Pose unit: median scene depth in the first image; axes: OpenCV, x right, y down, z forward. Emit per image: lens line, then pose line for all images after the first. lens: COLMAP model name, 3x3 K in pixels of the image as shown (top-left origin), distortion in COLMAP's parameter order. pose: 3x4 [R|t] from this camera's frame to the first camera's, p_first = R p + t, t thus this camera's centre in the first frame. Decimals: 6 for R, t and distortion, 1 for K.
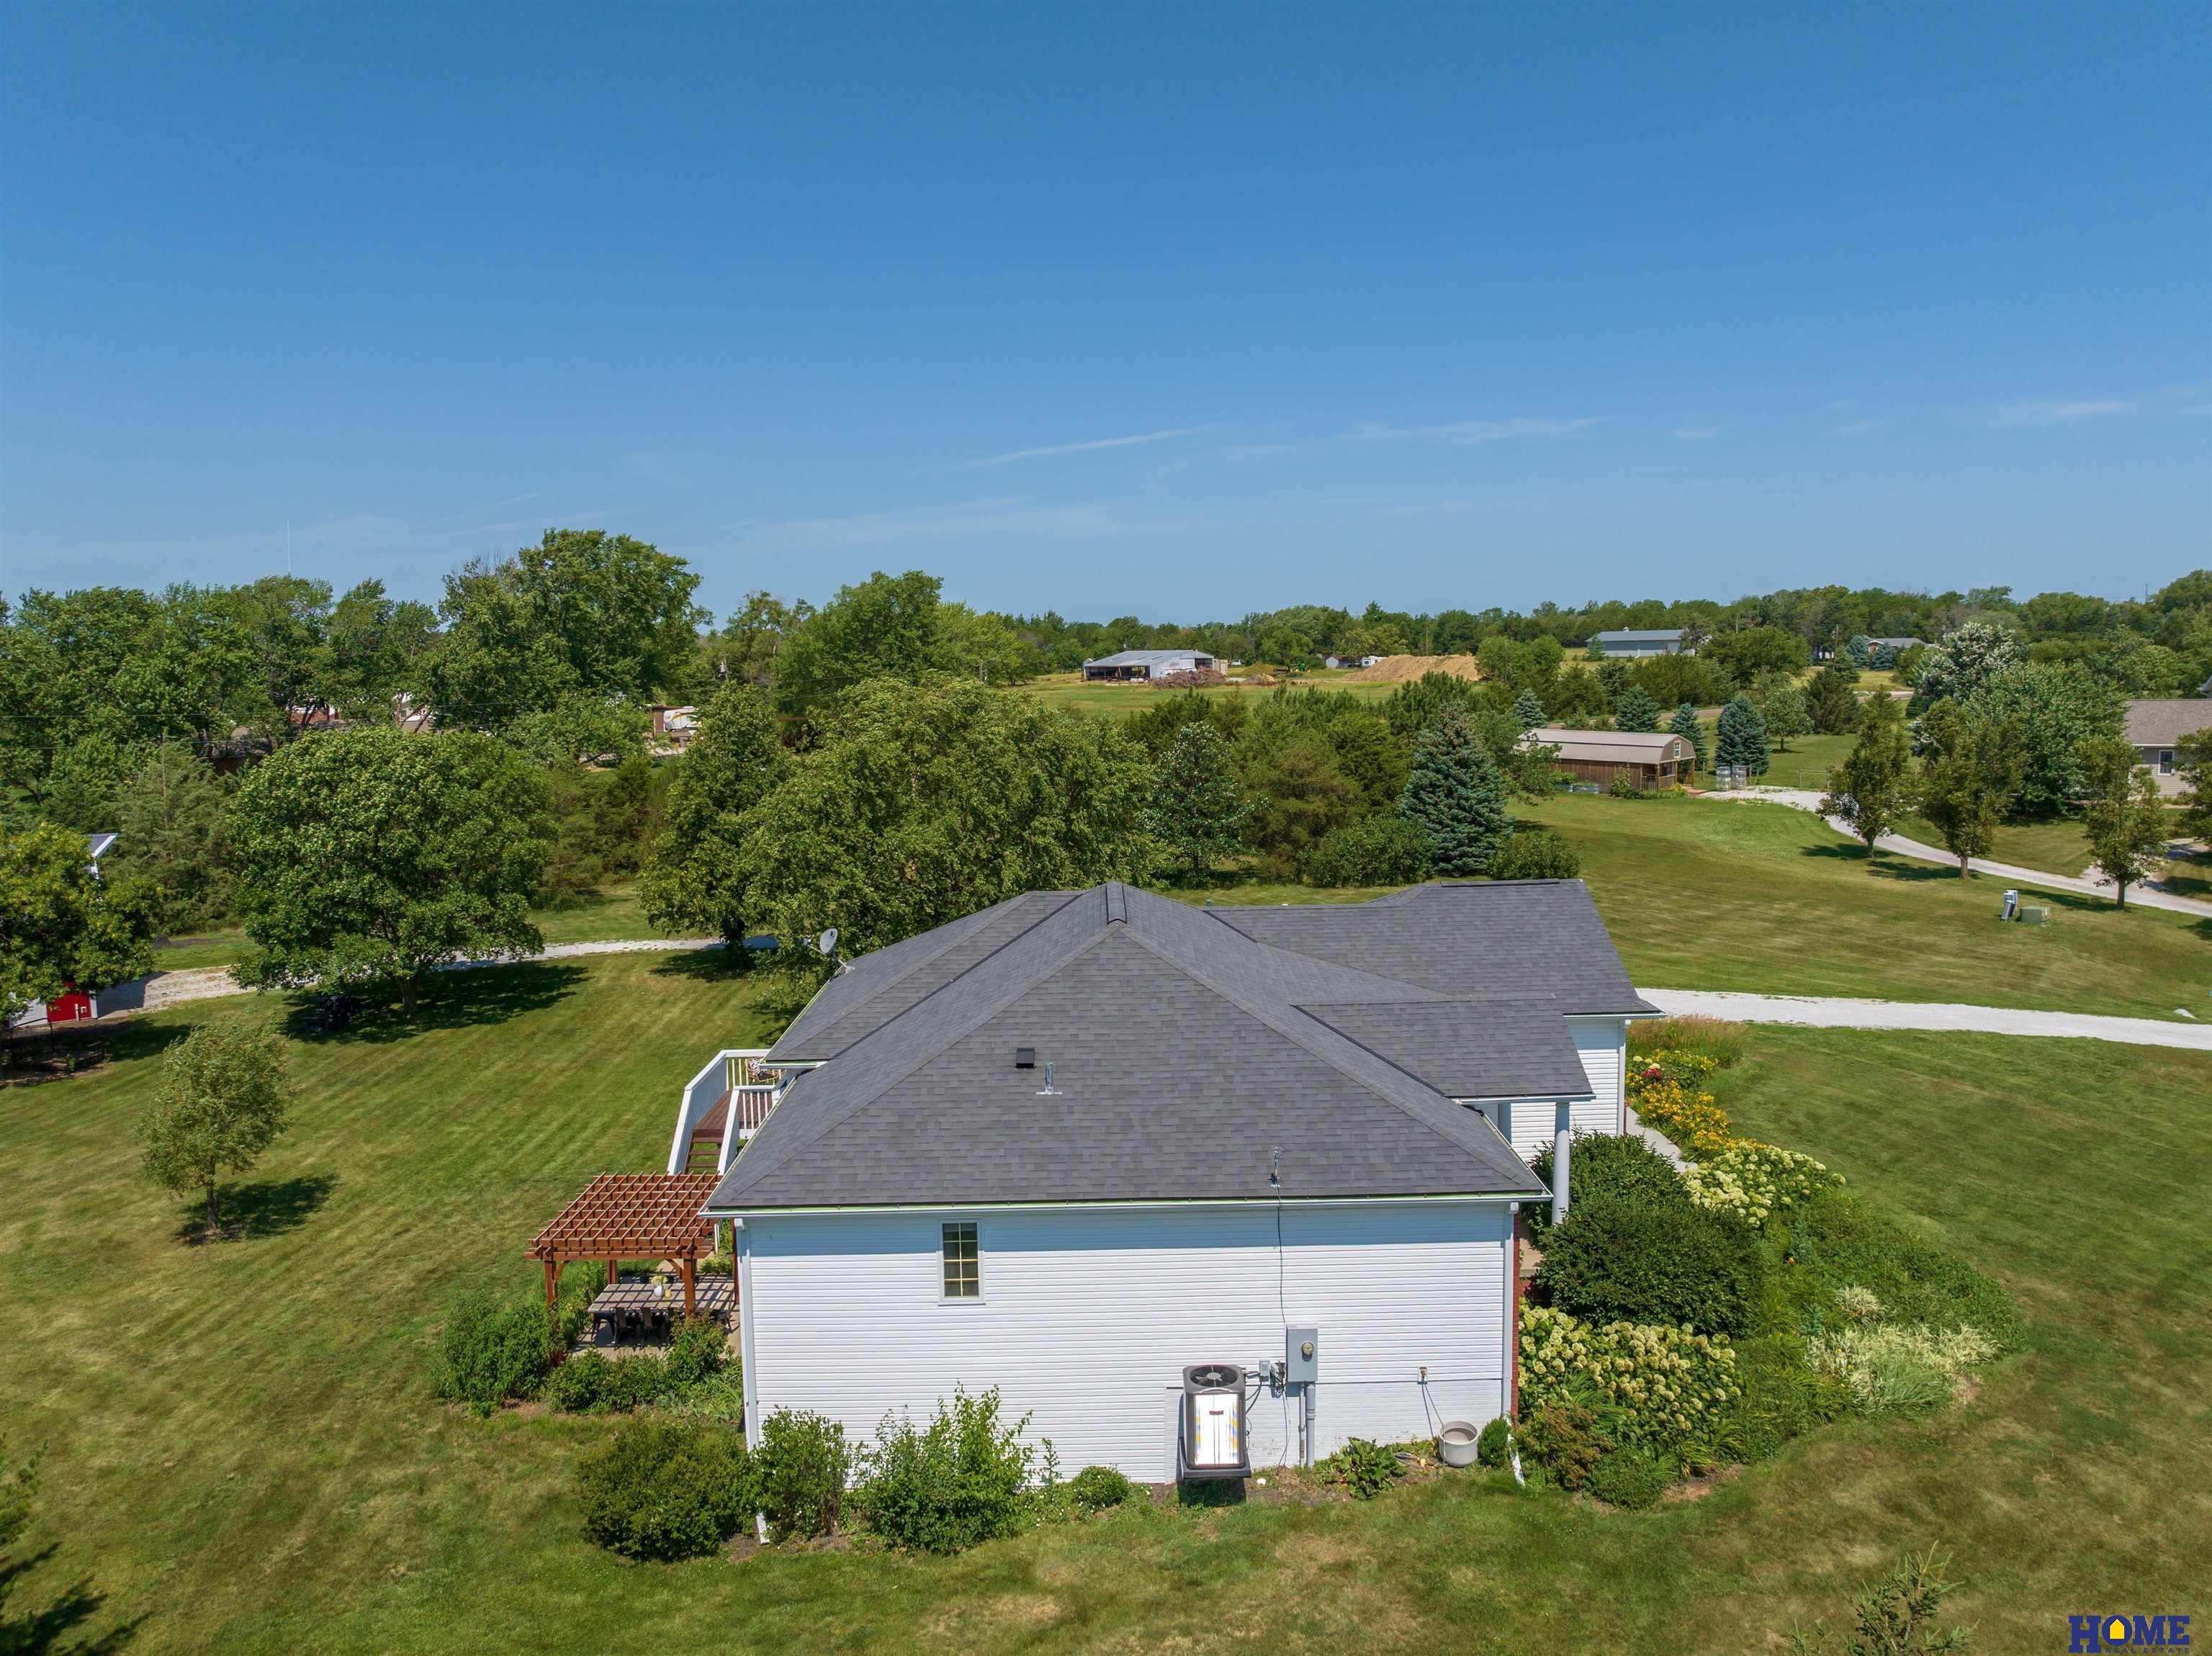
lens RADIAL K [[1557.5, 0, 1124.1], [0, 1557.5, 820.0], [0, 0, 1]] dist [-0.036548, 0.005909]
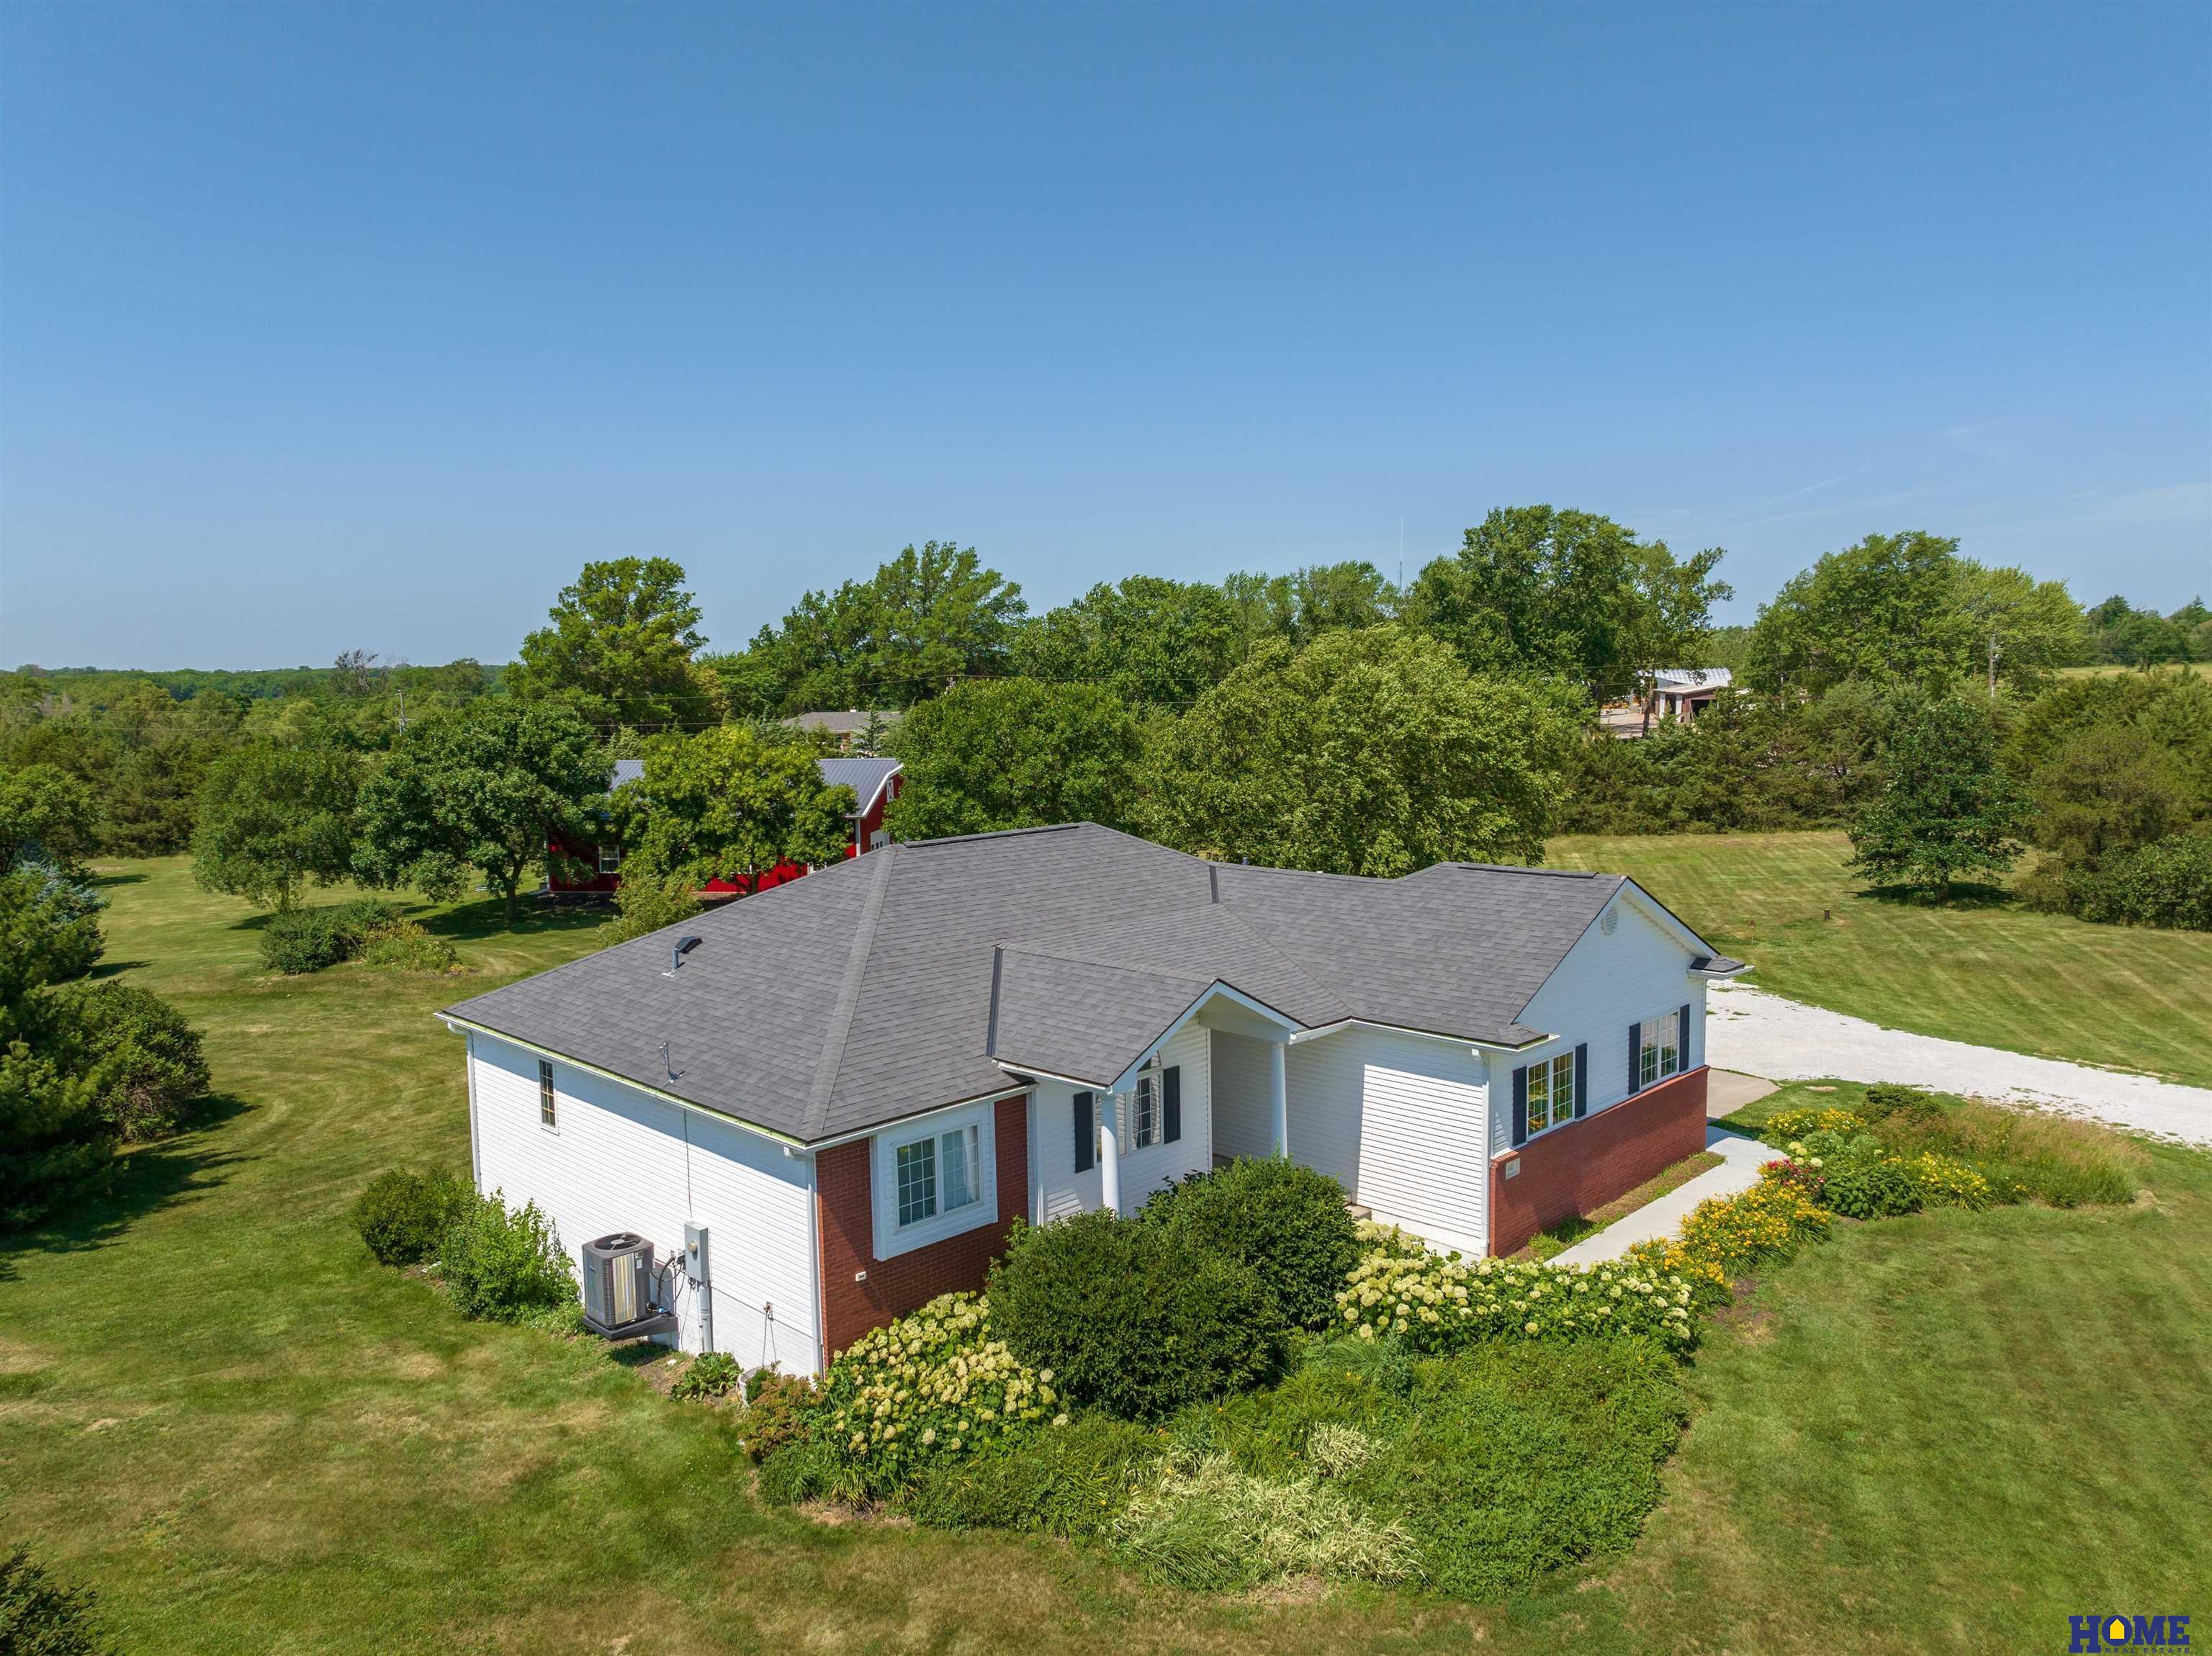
lens RADIAL K [[1557.5, 0, 1116.4], [0, 1557.5, 831.8], [0, 0, 1]] dist [-0.036548, 0.005909]
pose [[0.704725, 0.080602, -0.704888, 0.330353], [-0.070019, 0.996577, 0.043953, 0.000630], [0.706017, 0.018381, 0.707956, 0.151333]]
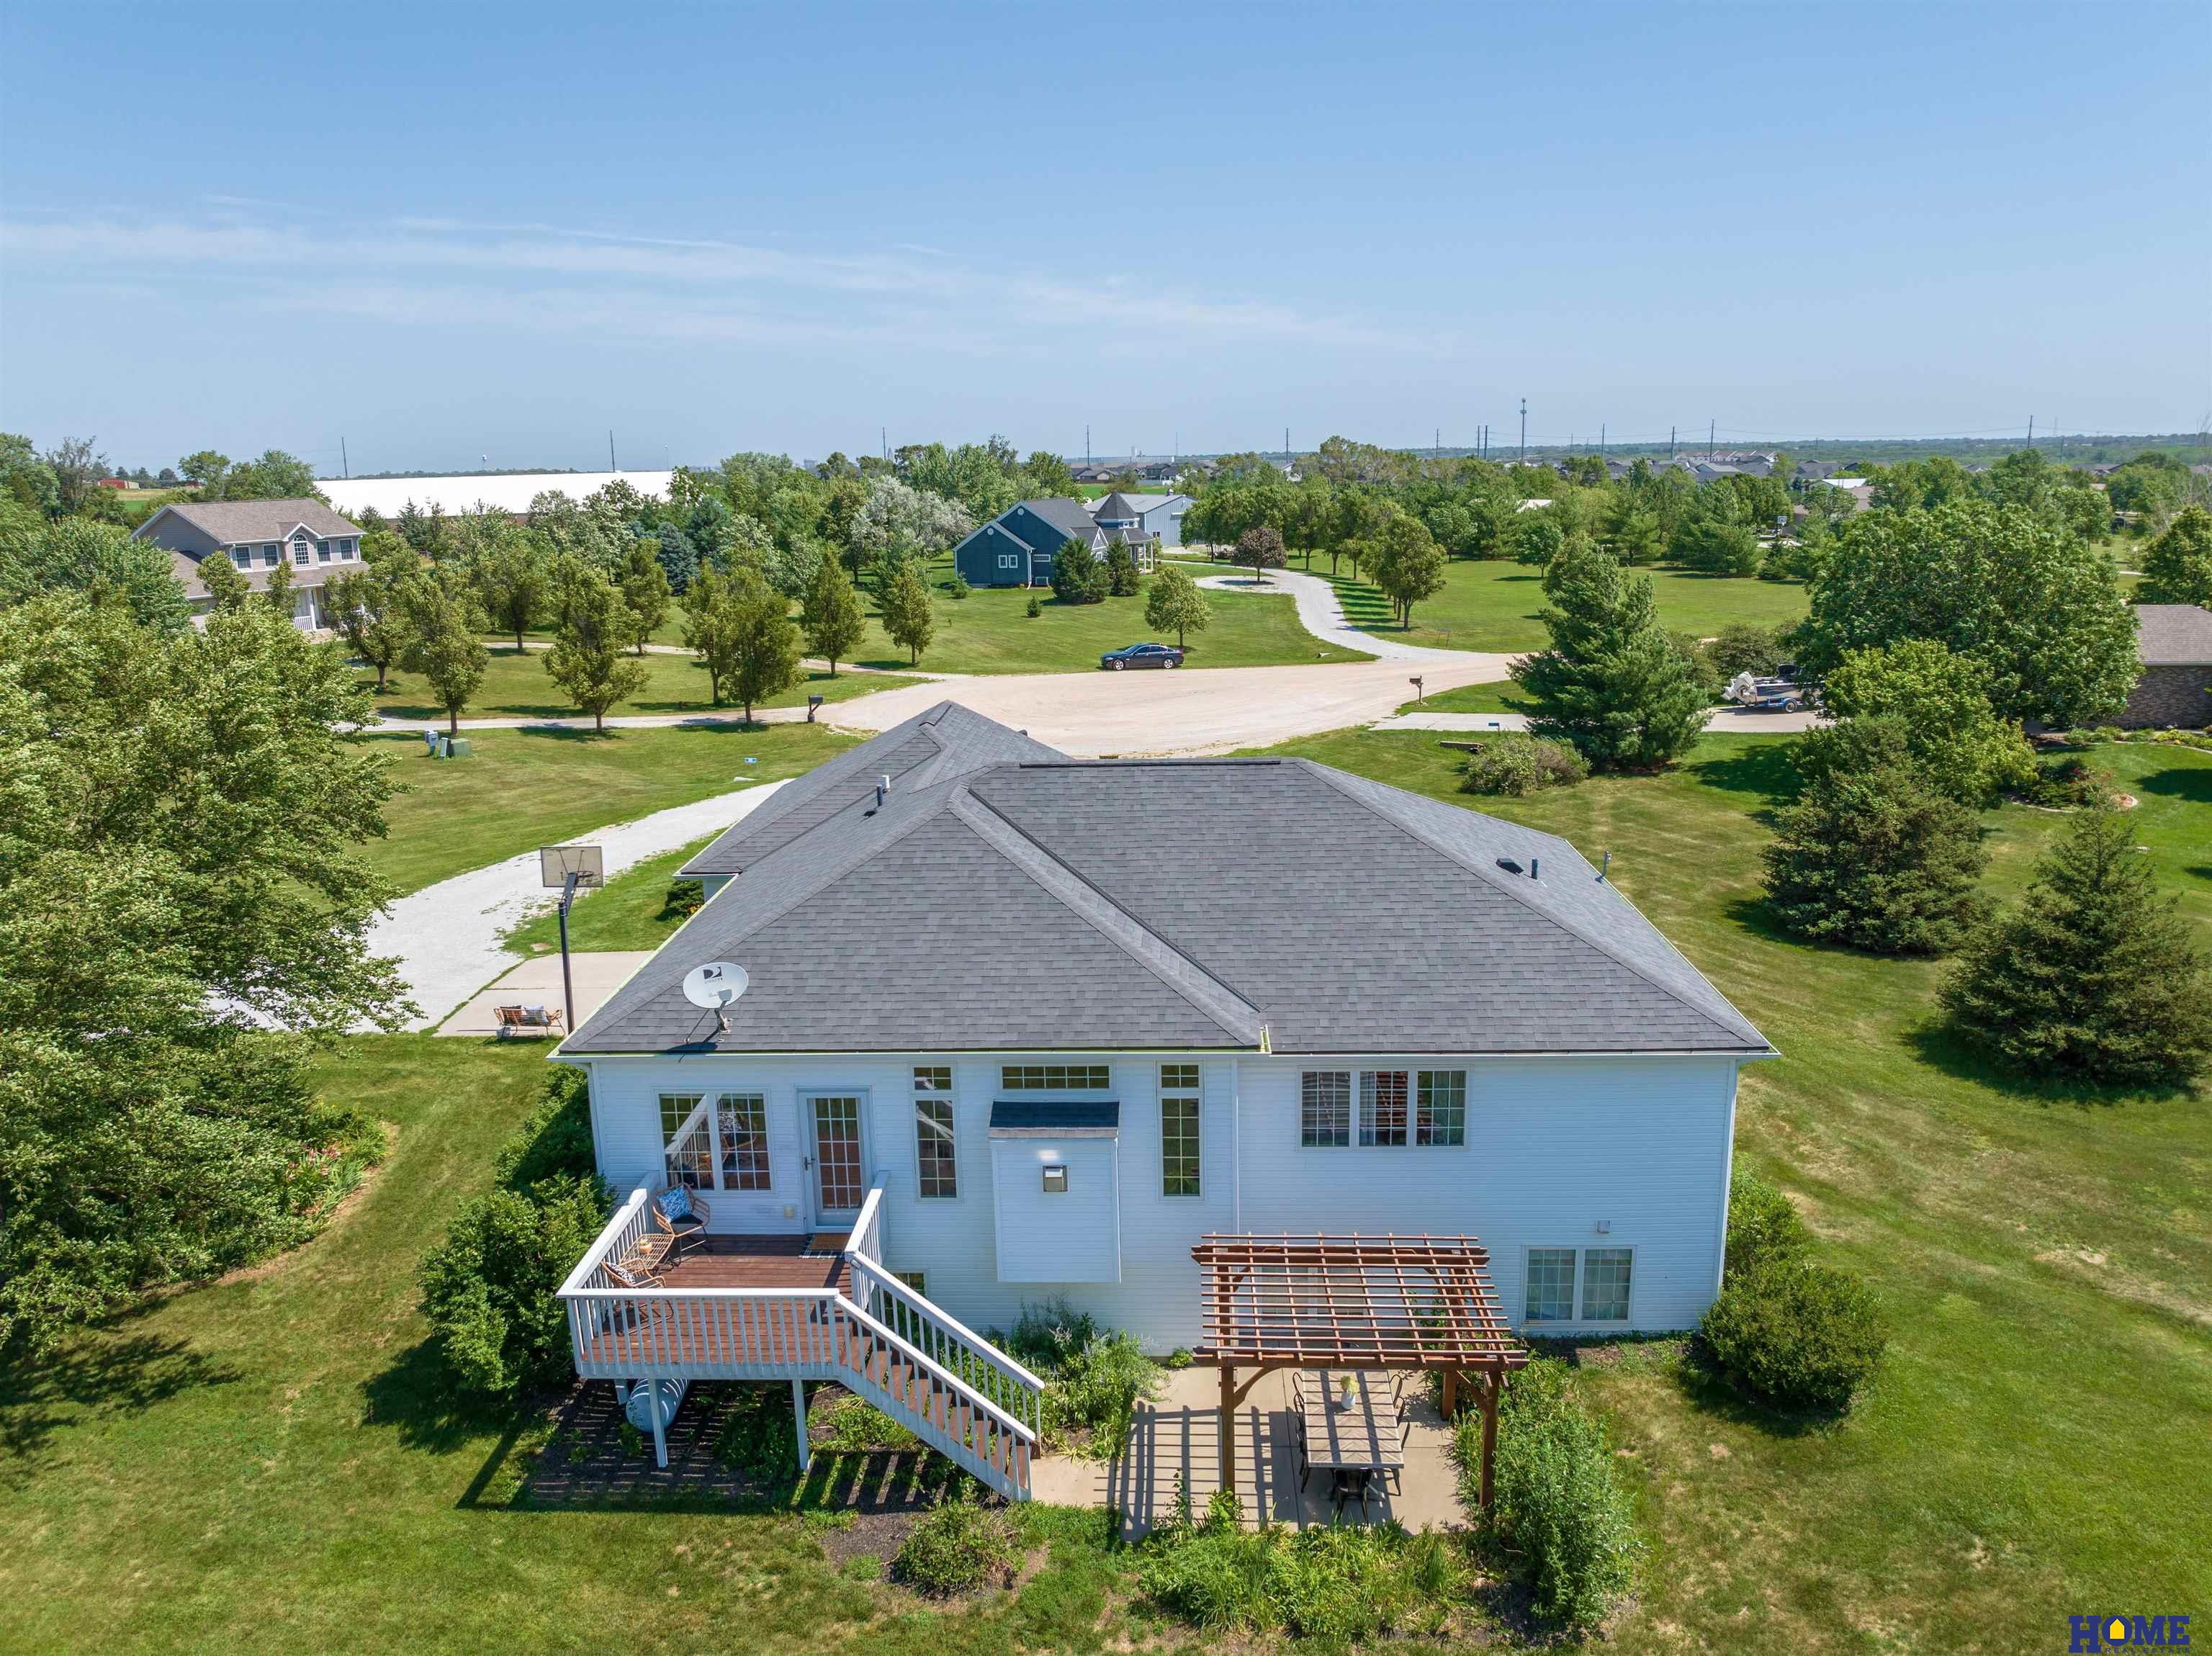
lens RADIAL K [[1557.5, 0, 1110.4], [0, 1557.5, 821.9], [0, 0, 1]] dist [-0.036548, 0.005909]
pose [[0.049894, -0.207478, 0.976966, -0.378828], [0.124674, 0.971827, 0.200020, -0.039769], [-0.990943, 0.111822, 0.074355, 0.419093]]
